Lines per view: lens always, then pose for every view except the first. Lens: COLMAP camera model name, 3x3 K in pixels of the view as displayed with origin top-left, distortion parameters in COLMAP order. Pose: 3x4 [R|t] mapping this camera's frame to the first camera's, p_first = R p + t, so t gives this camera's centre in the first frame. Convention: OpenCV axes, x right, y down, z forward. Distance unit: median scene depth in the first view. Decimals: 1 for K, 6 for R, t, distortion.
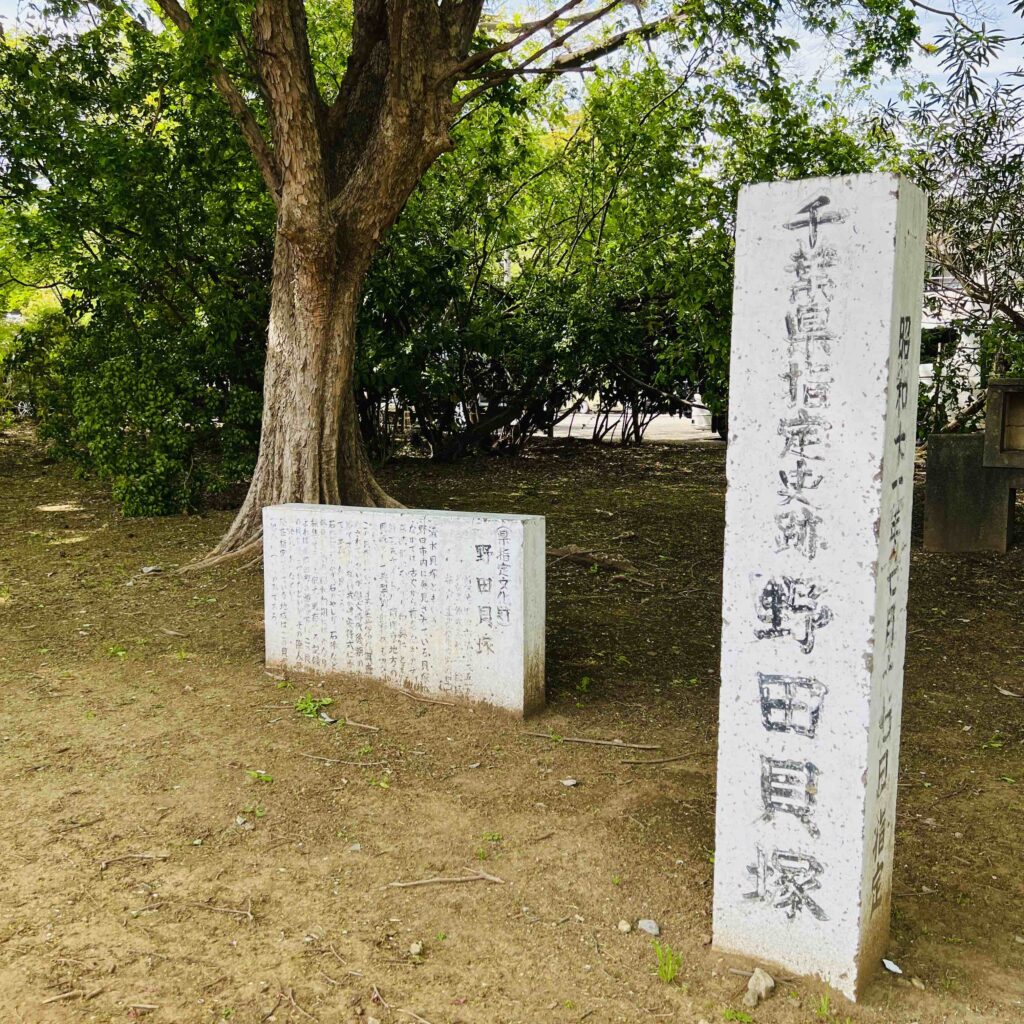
lens RADIAL K [[1036.0, 0, 511.9], [0, 1036.0, 512.3], [0, 0, 1]] dist [0.016388, 0.000000]
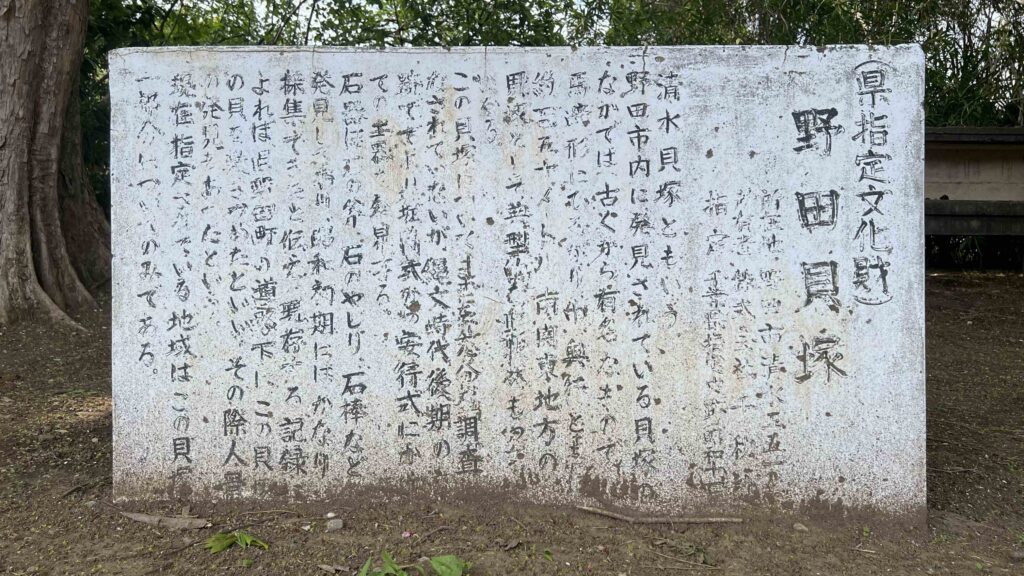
lens RADIAL K [[781.6, 0, 512.3], [0, 781.6, 288.8], [0, 0, 1]] dist [0.016372, -0.008069]
pose [[0.875892, -0.012437, 0.482348, -0.263508], [0.050079, 0.996612, -0.065243, 0.108128], [-0.479902, 0.081301, 0.873547, 0.739396]]
